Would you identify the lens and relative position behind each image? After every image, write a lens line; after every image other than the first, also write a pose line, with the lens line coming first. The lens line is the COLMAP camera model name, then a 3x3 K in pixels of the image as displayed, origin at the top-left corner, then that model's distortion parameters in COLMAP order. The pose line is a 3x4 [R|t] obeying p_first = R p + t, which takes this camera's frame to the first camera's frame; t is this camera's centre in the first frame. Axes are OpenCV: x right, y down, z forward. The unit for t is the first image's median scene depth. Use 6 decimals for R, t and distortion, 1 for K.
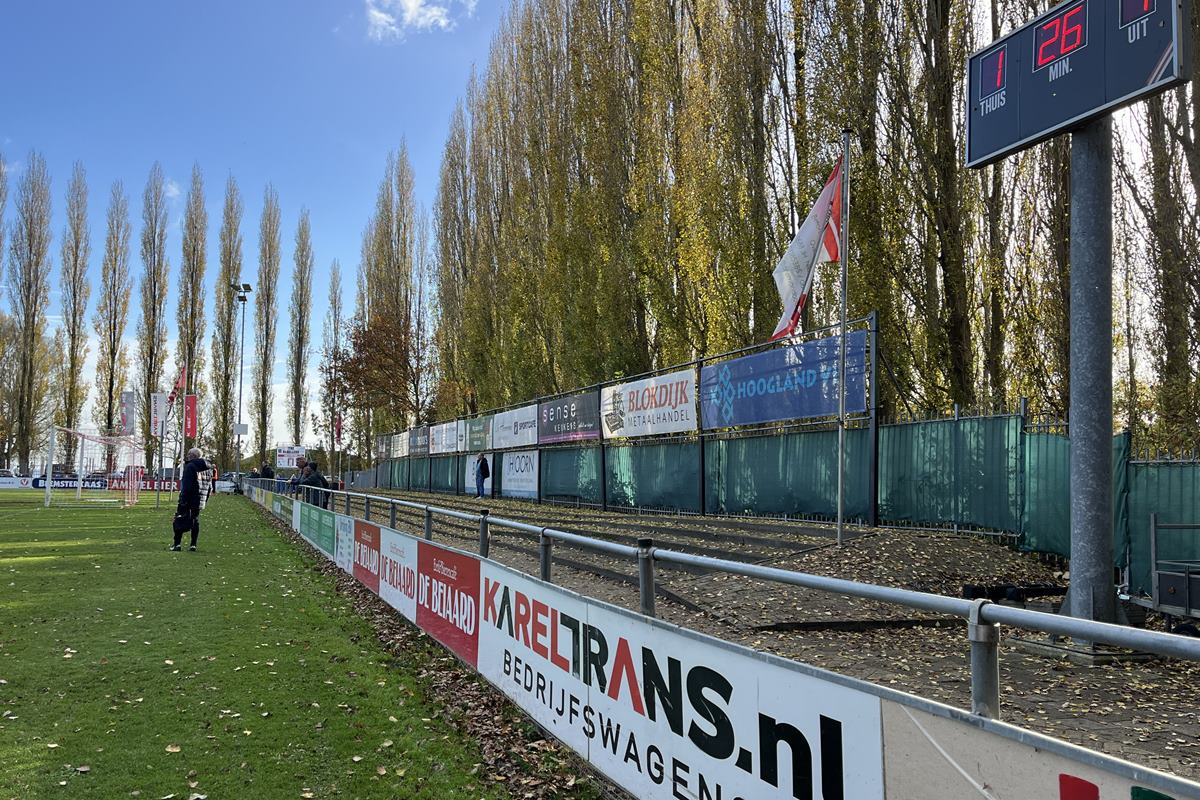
lens RADIAL K [[1005.2, 0, 600.0], [0, 1005.2, 400.0], [0, 0, 1]] dist [0.122971, -0.001406]
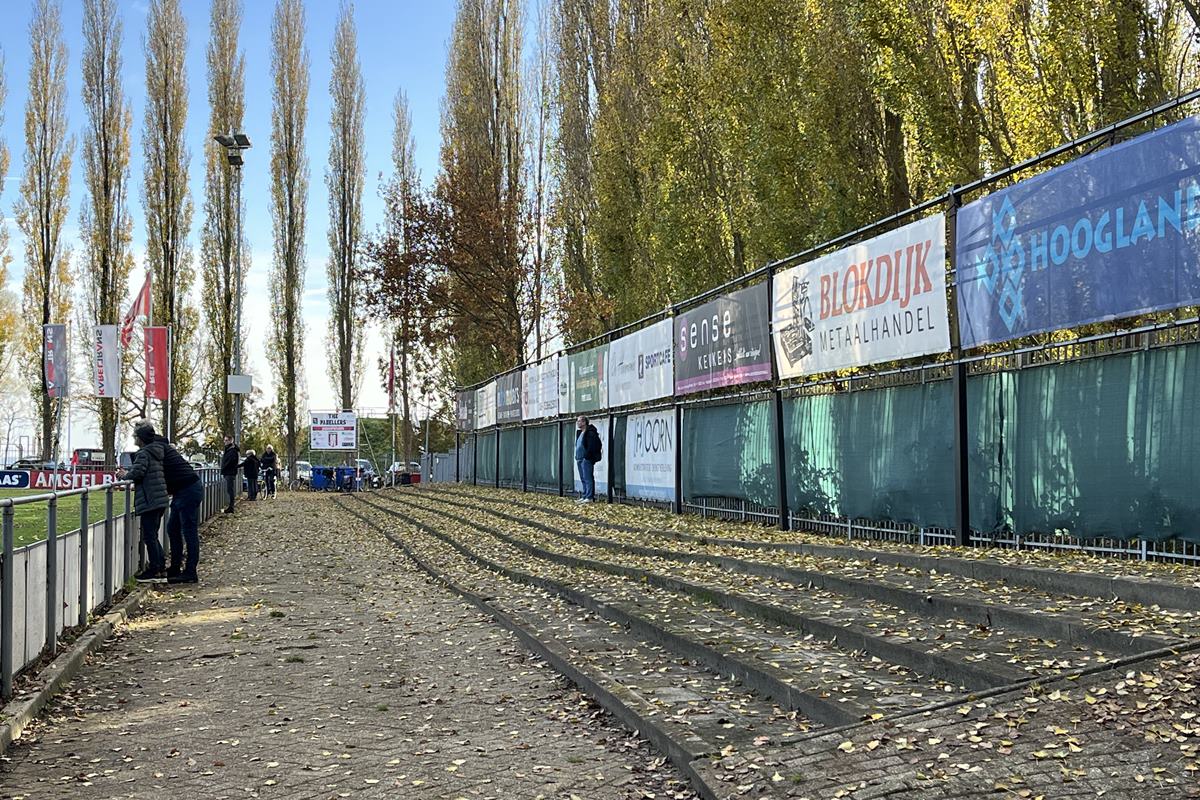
lens RADIAL K [[1713.9, 0, 600.0], [0, 1713.9, 400.0], [0, 0, 1]] dist [0.121436, -0.092802]
pose [[0.985327, -0.019158, -0.169600, 0.049256], [0.026029, 0.998924, 0.038386, 0.012398], [0.168682, -0.042237, 0.984765, 0.150091]]
